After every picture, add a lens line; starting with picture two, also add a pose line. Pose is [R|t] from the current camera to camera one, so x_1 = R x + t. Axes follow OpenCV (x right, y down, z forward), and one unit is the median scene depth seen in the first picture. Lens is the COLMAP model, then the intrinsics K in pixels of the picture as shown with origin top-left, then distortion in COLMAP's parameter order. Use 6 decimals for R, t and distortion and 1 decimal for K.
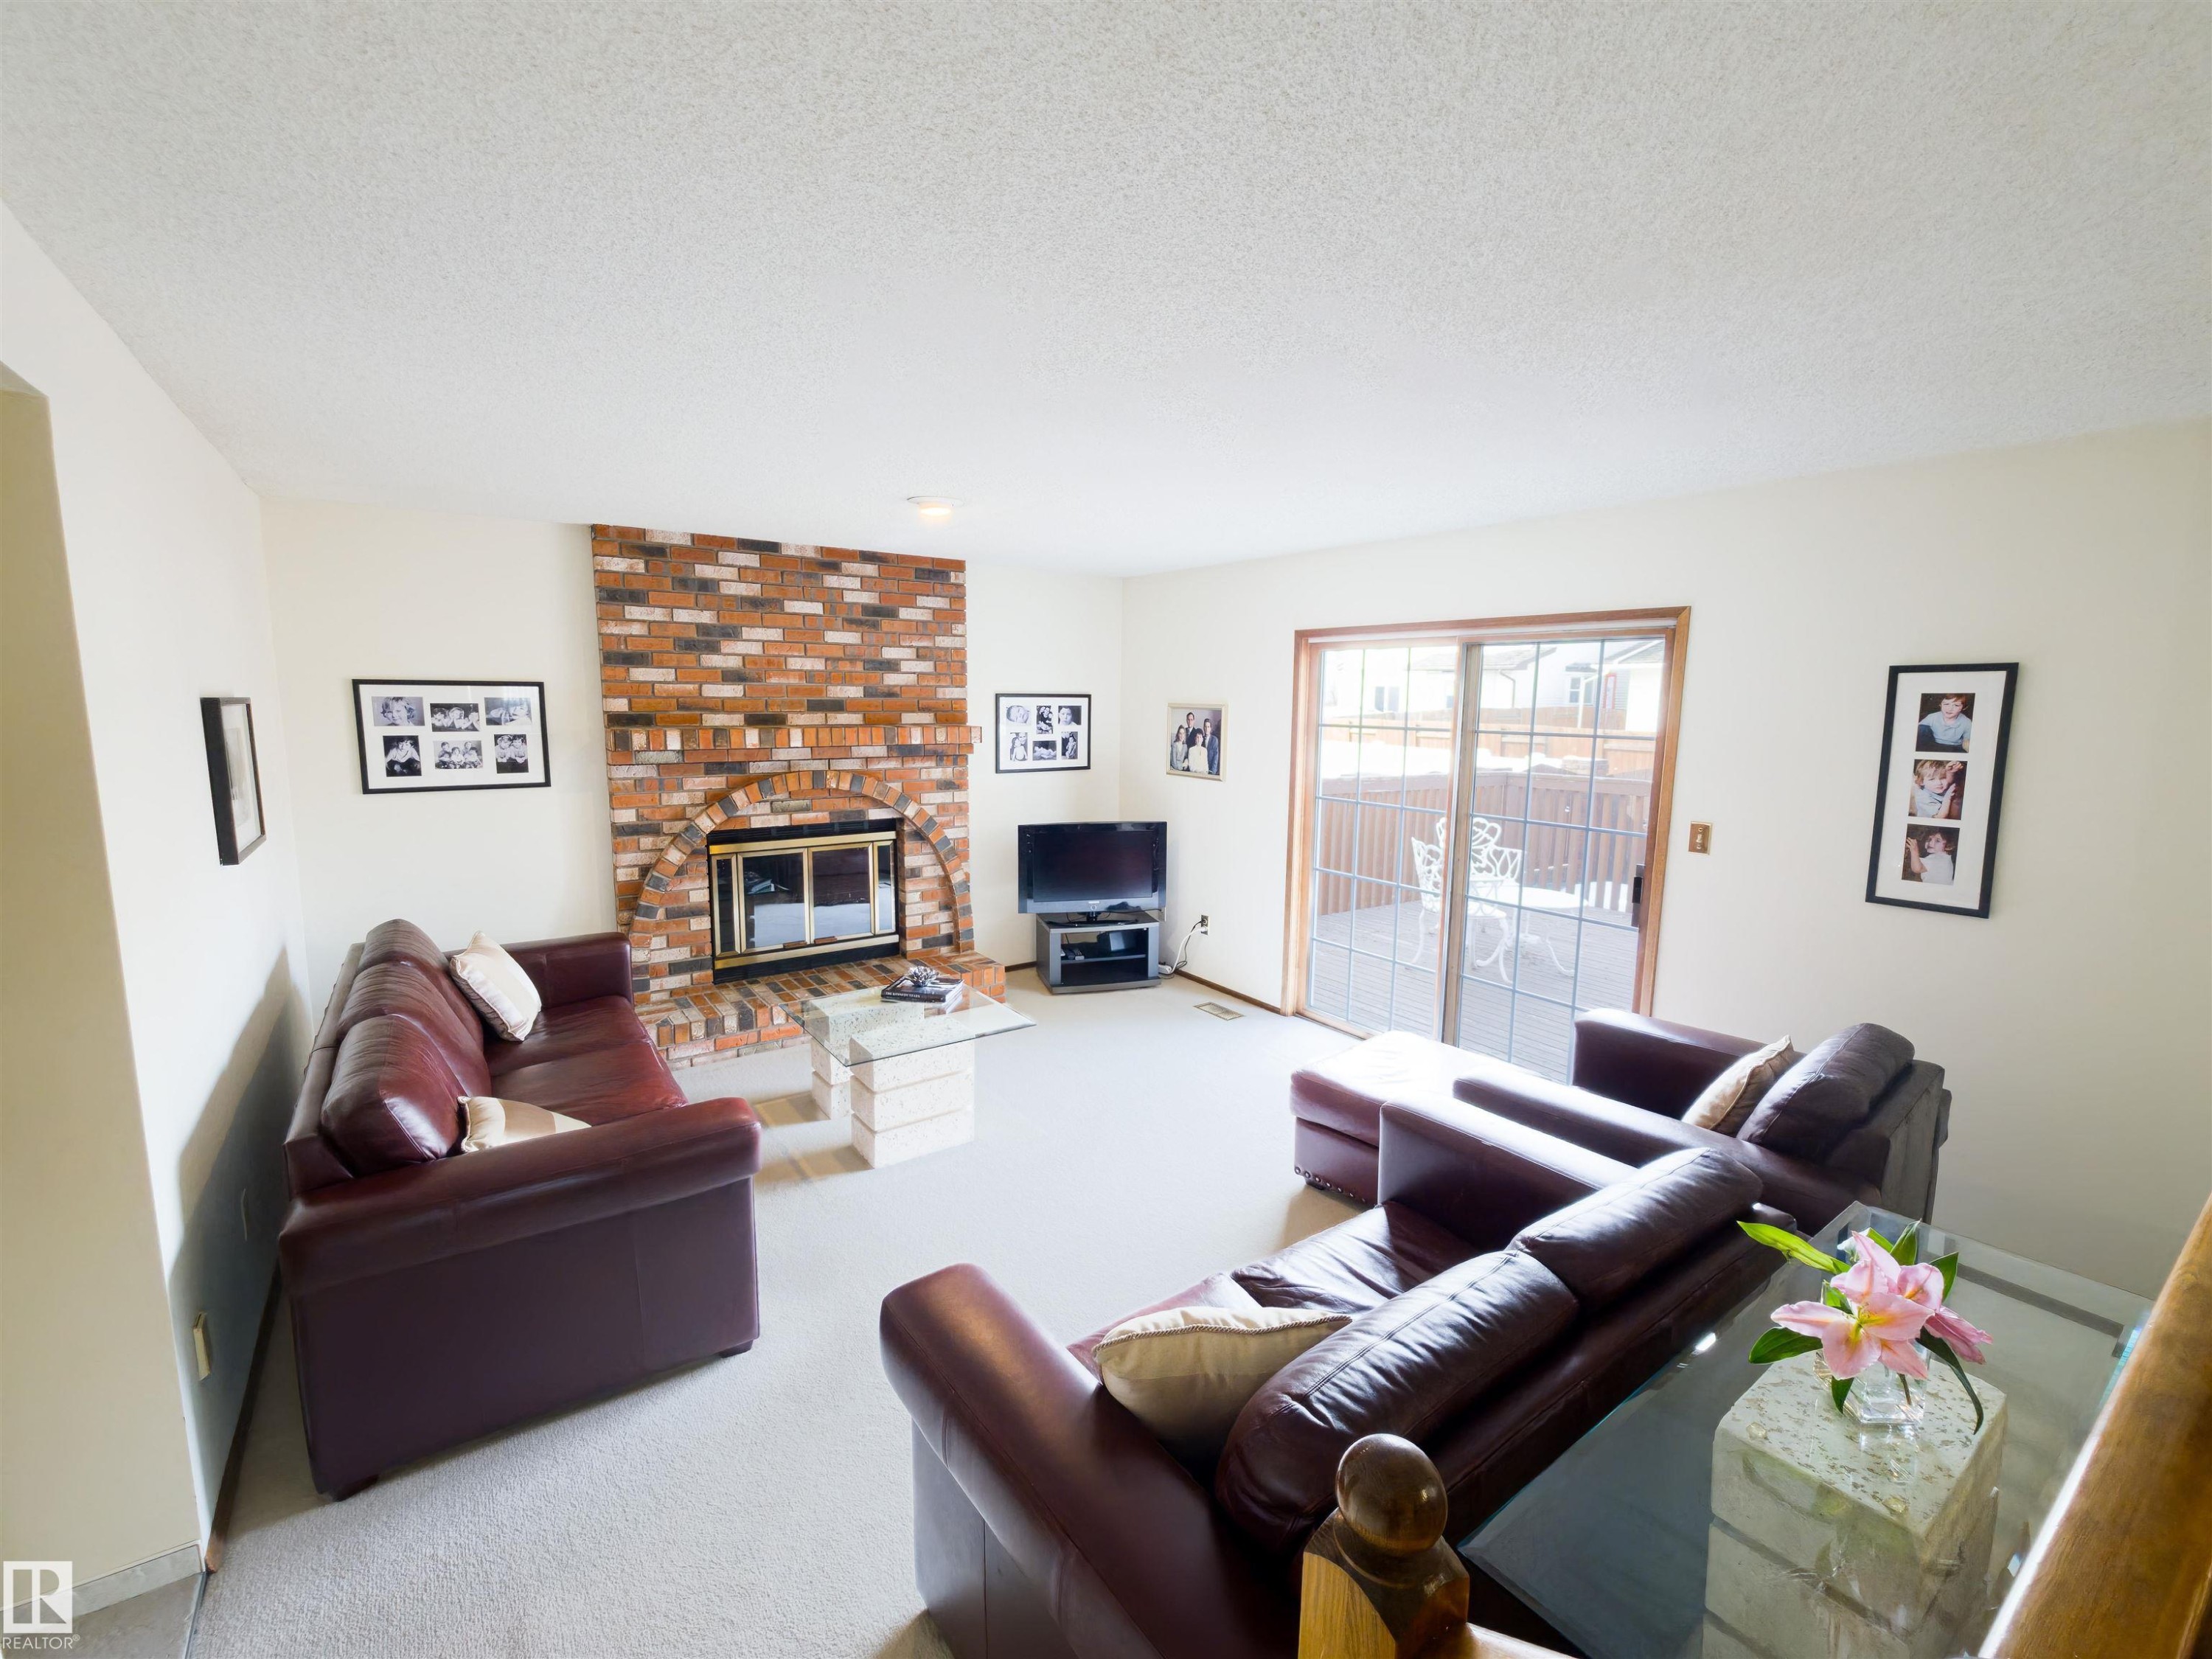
lens RADIAL K [[964.8, 0, 1115.7], [0, 964.8, 829.8], [0, 0, 1]] dist [0.002297, -0.000279]
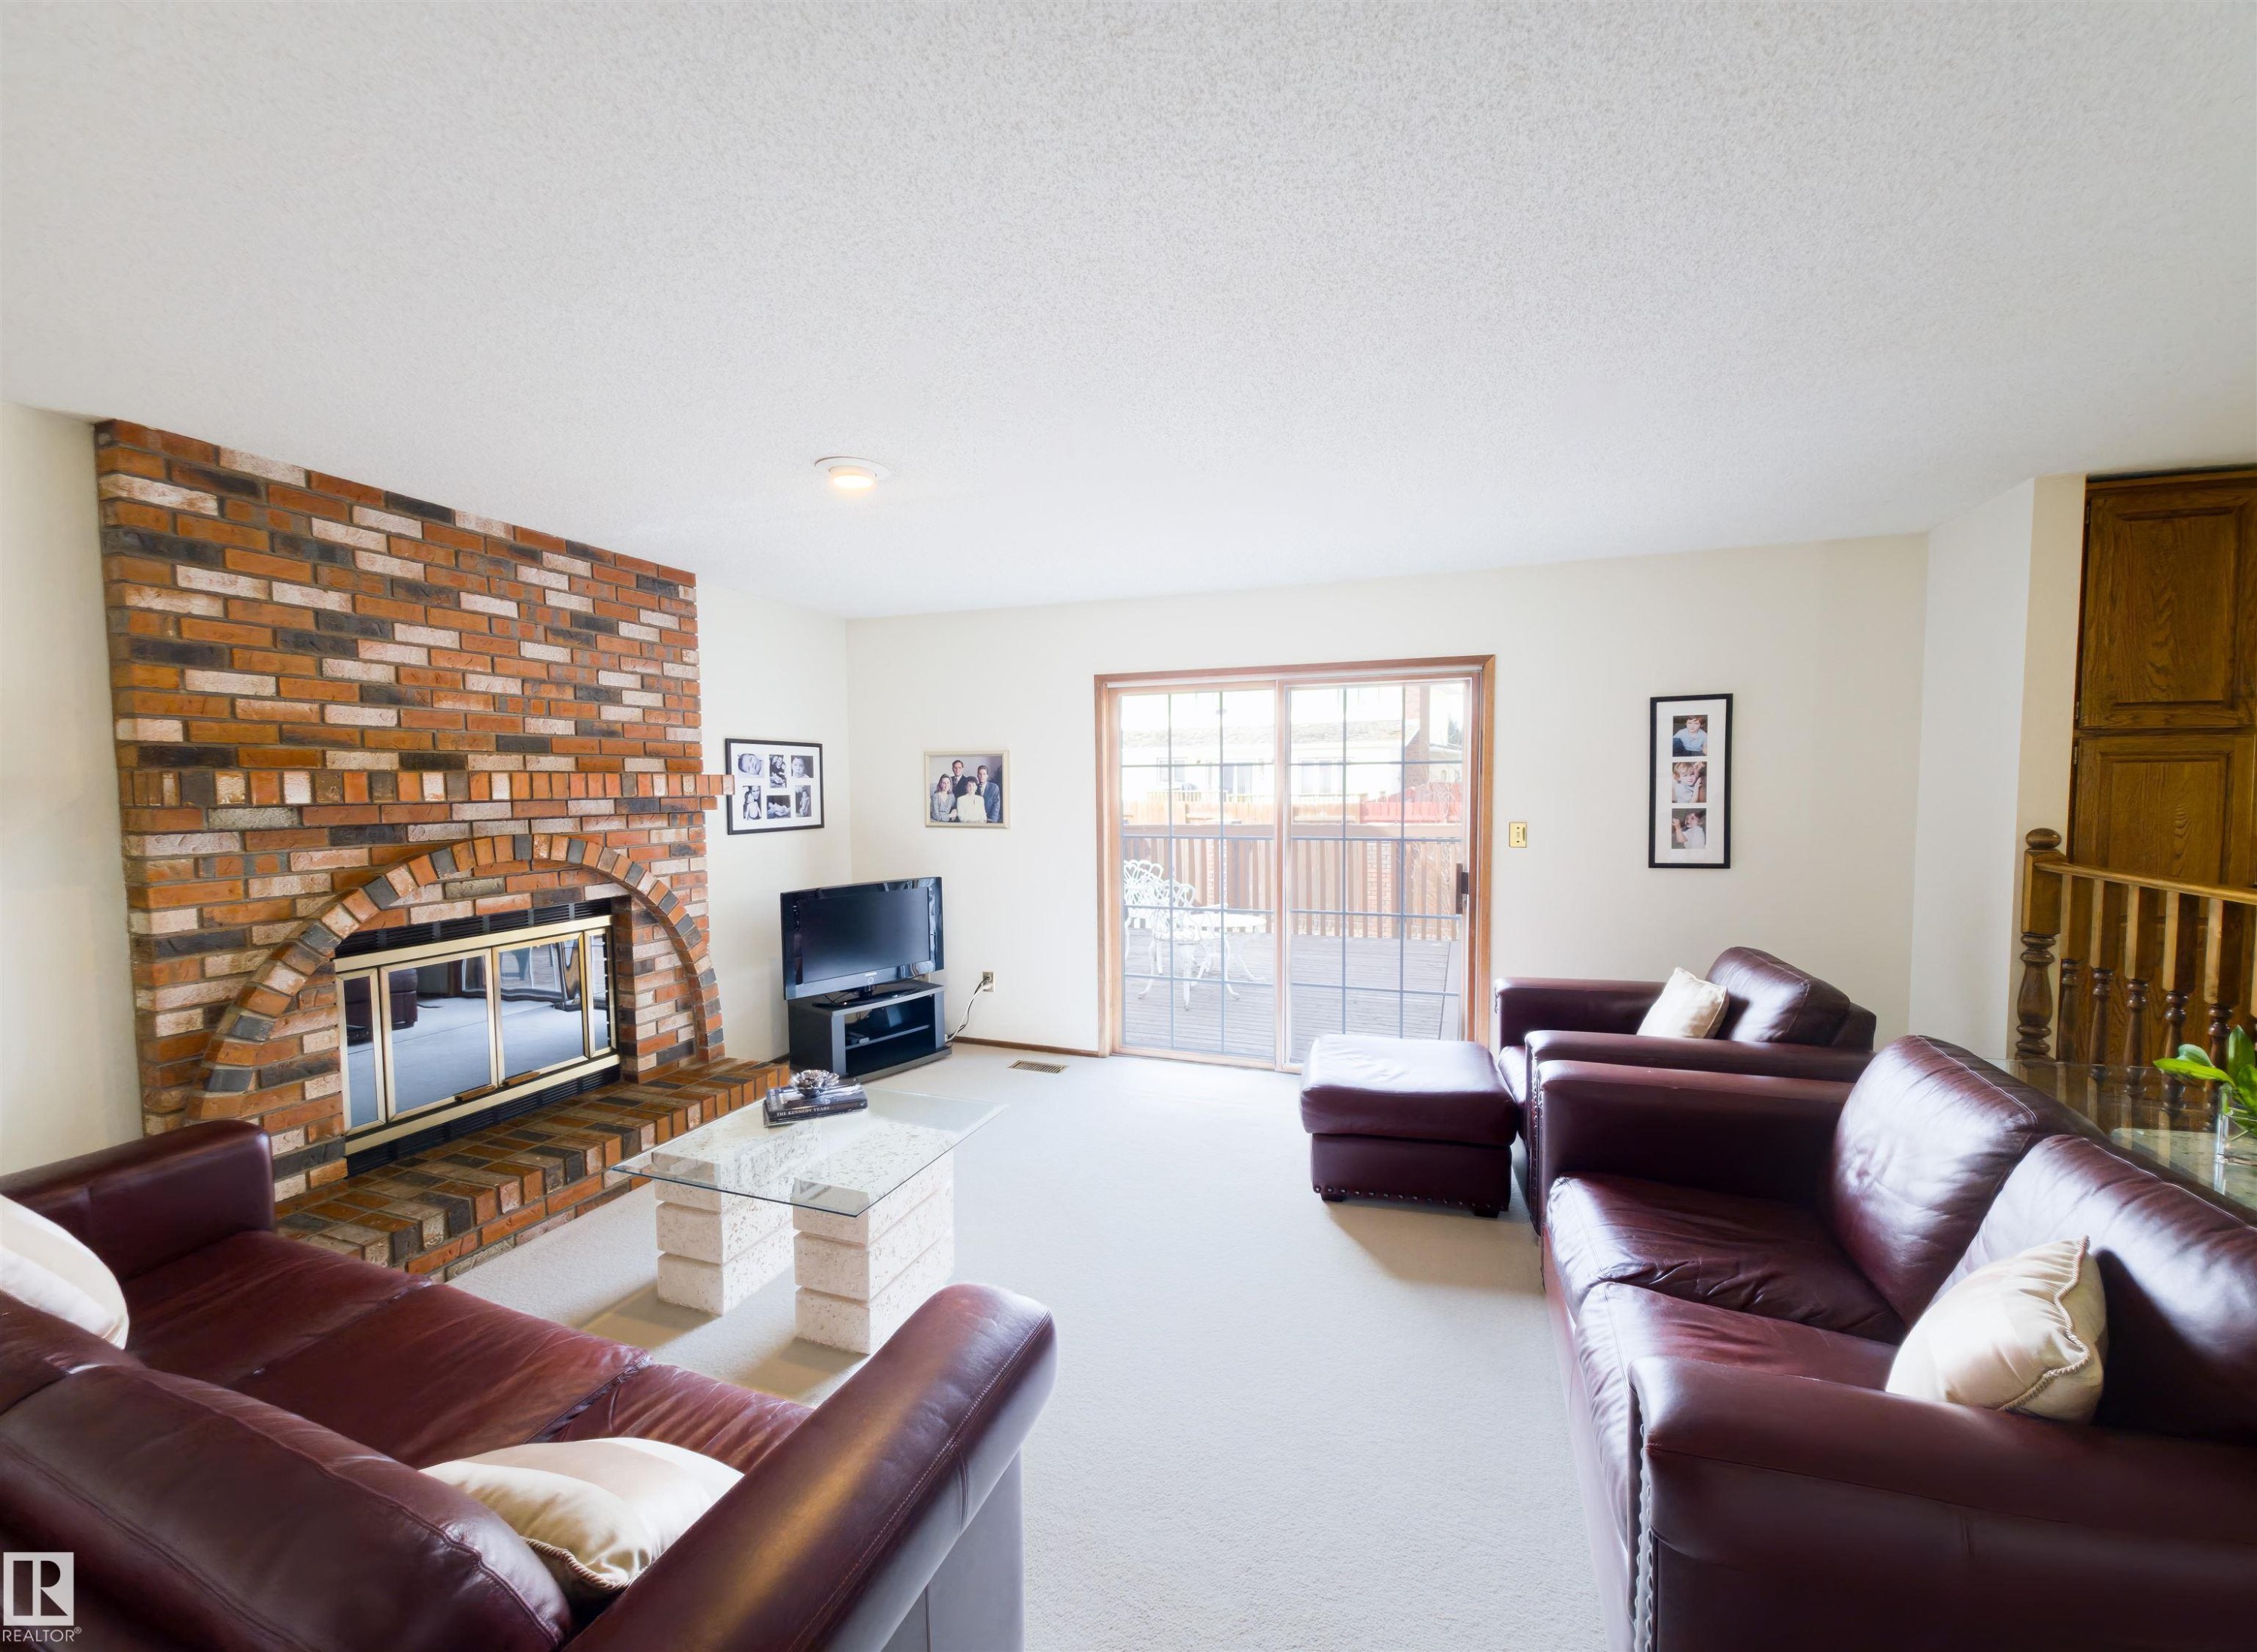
lens RADIAL K [[879.6, 0, 1127.0], [0, 879.6, 831.6], [0, 0, 1]] dist [0.000291, -0.000900]
pose [[0.821211, -0.045116, 0.568838, -0.326135], [0.093122, 0.994102, -0.055592, 0.014237], [-0.562975, 0.098624, 0.820568, 0.233176]]
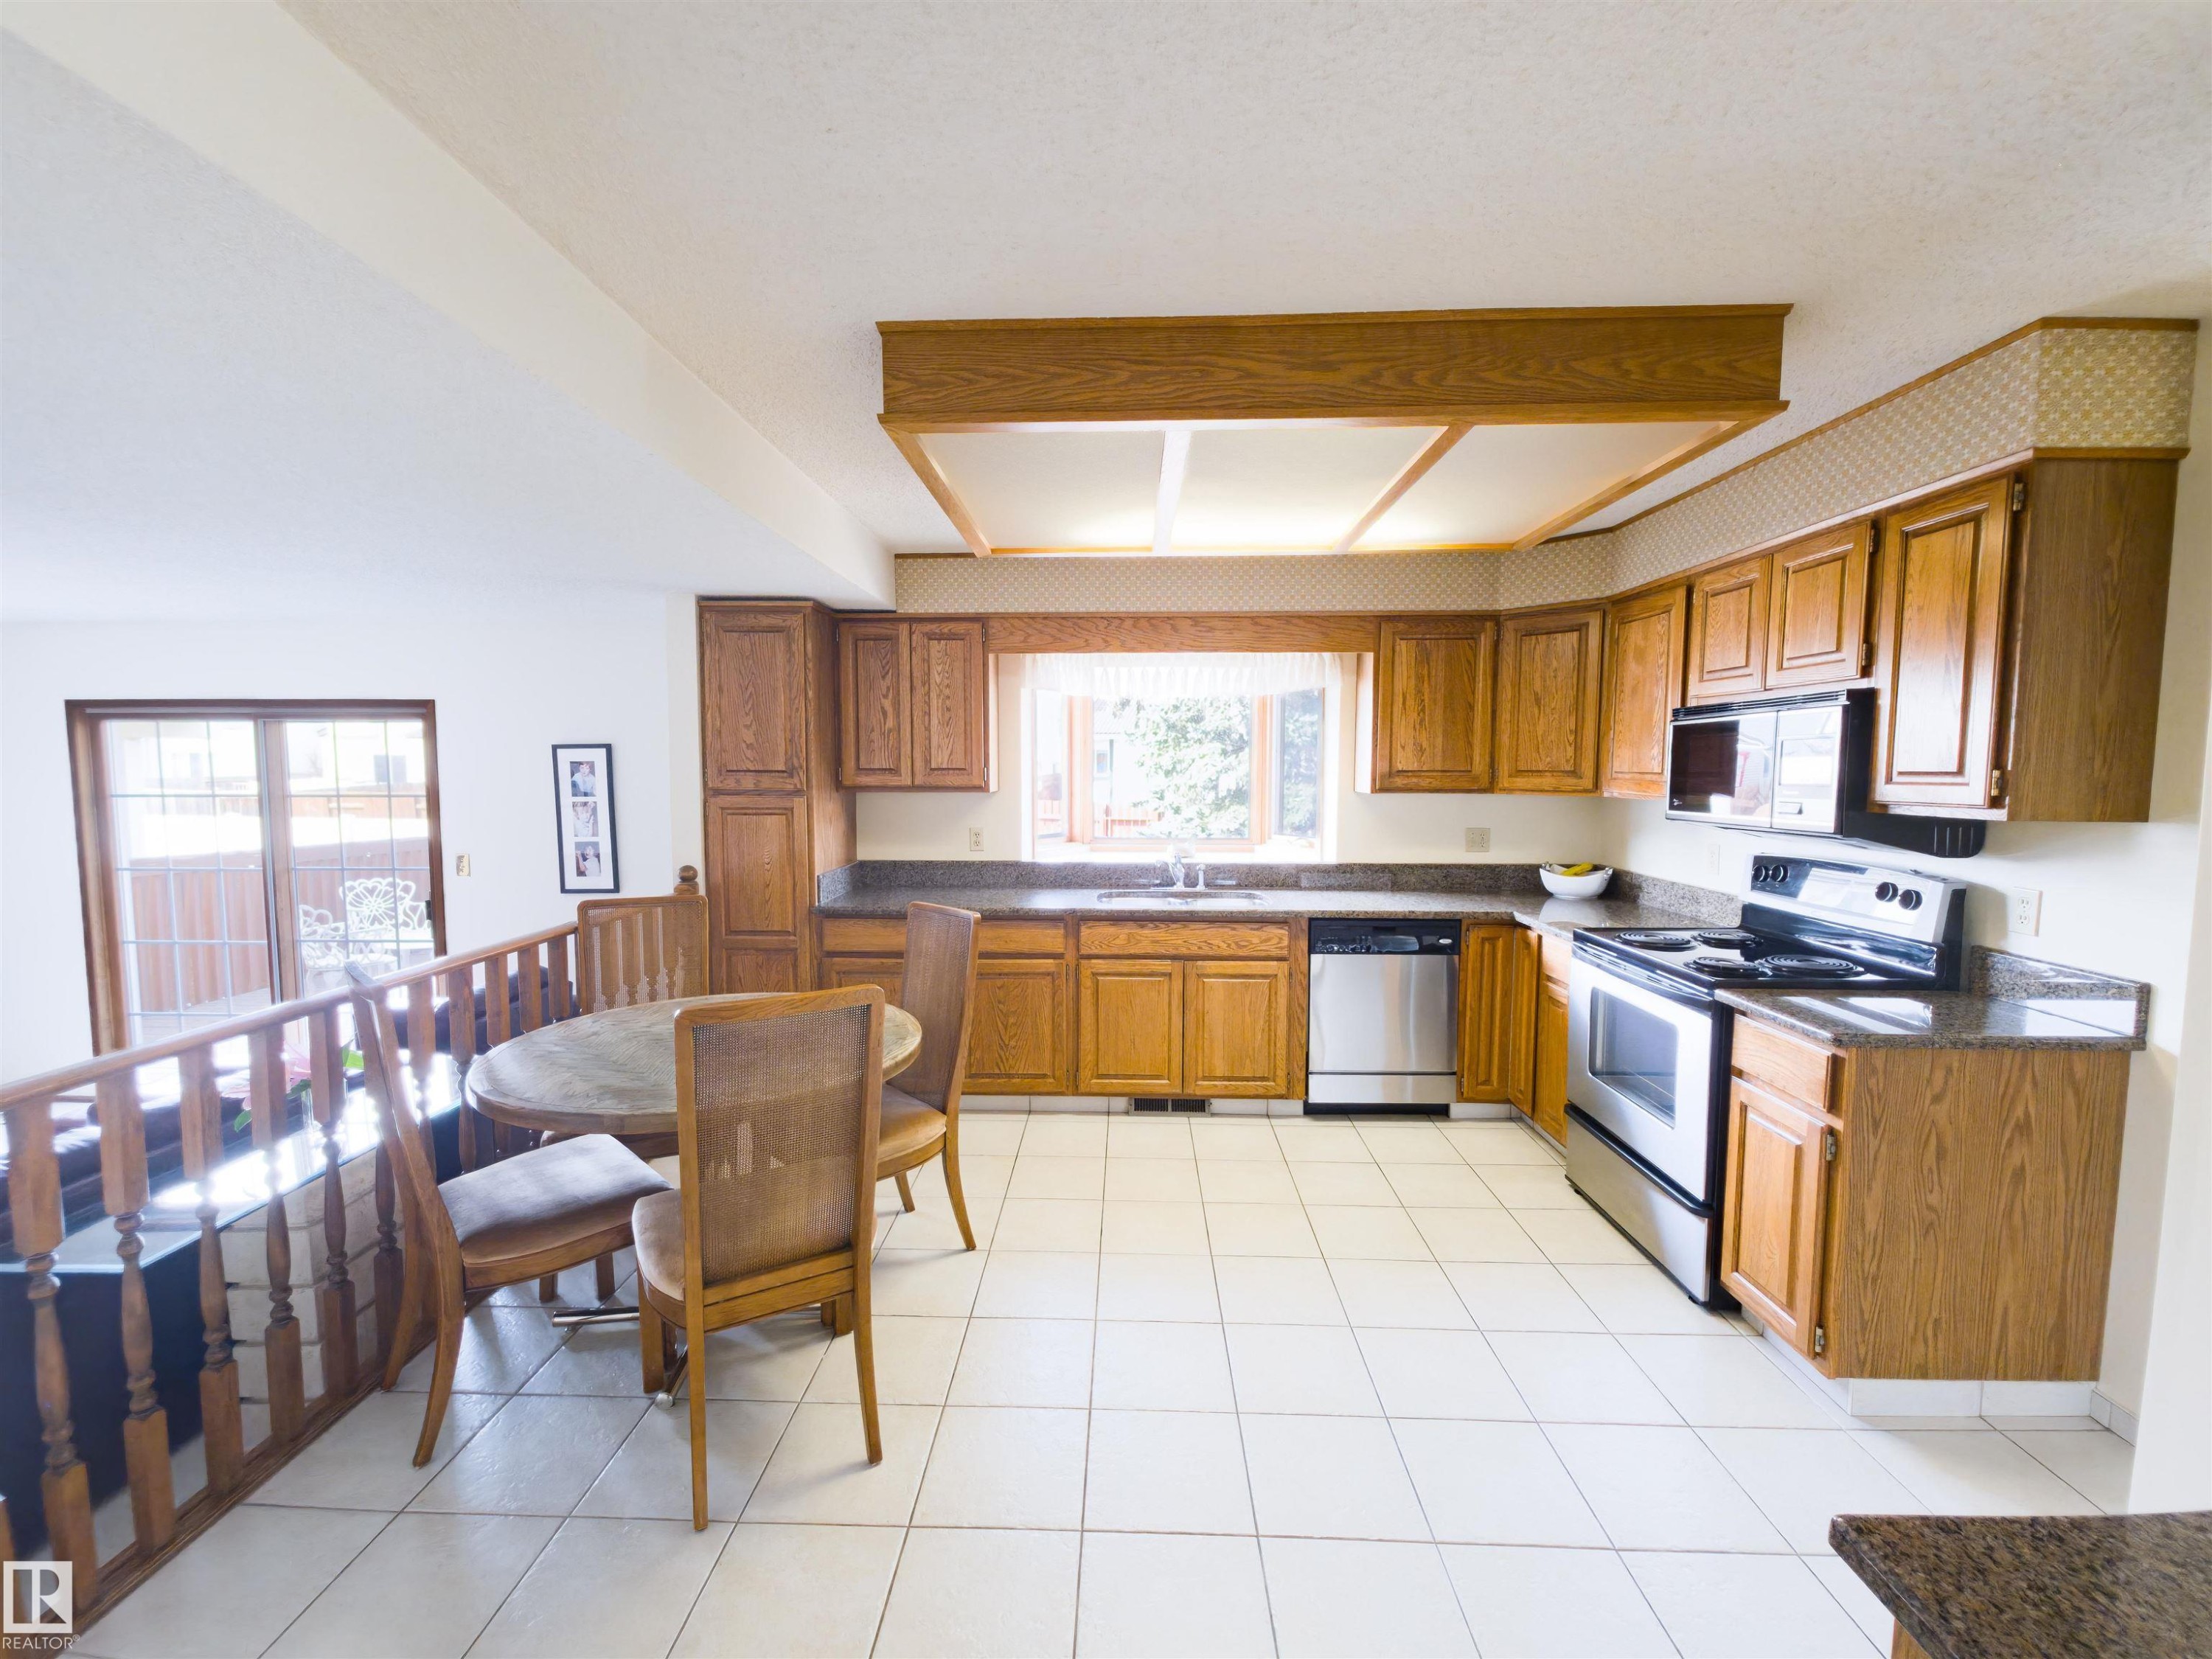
lens RADIAL K [[914.0, 0, 1106.7], [0, 914.0, 831.1], [0, 0, 1]] dist [-0.004181, -0.000262]
pose [[0.601019, -0.072348, 0.795954, 0.082779], [0.120462, 0.992718, -0.000727, 0.049099], [-0.790105, 0.096319, 0.605357, -0.364306]]
